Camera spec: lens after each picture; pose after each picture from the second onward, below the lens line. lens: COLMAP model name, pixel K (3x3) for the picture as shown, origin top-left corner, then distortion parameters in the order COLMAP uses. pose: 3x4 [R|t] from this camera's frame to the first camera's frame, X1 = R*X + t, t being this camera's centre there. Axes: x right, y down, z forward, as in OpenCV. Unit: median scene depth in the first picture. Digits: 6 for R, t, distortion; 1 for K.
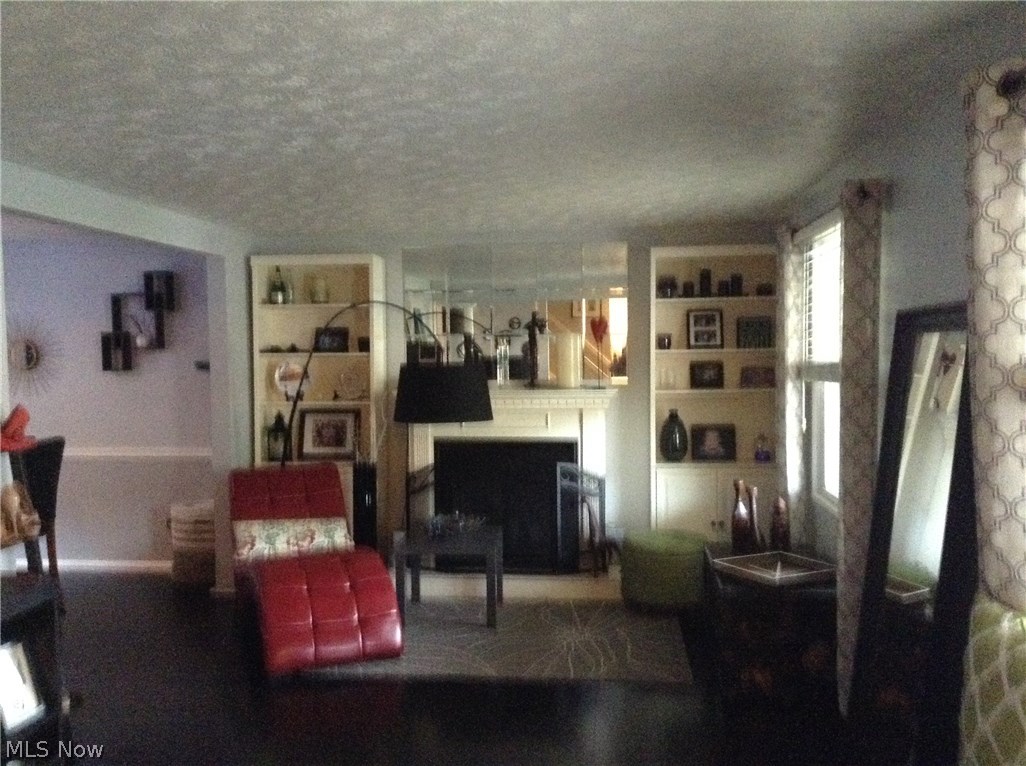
lens RADIAL K [[905.0, 0, 513.4], [0, 905.0, 390.8], [0, 0, 1]] dist [0.083424, -0.107563]
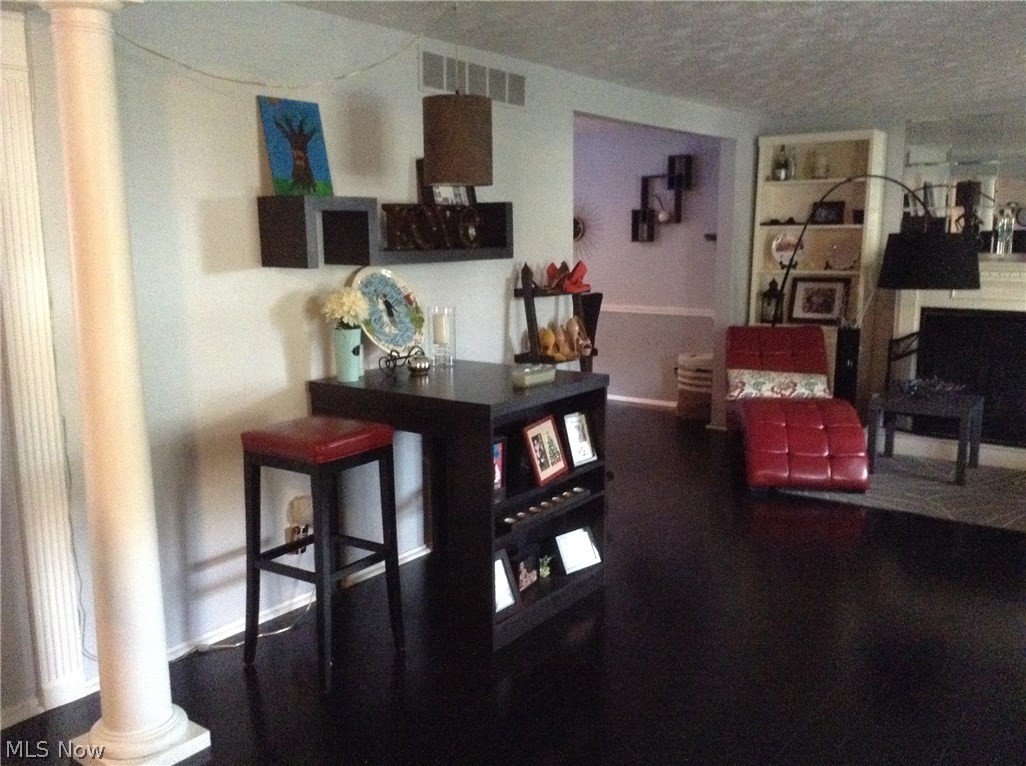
lens RADIAL K [[905.0, 0, 508.7], [0, 905.0, 387.5], [0, 0, 1]] dist [0.083424, -0.107563]
pose [[0.856173, 0.094382, -0.507995, 0.049966], [-0.030573, 0.990706, 0.132539, 0.018332], [0.515784, -0.097946, 0.851102, -0.150099]]
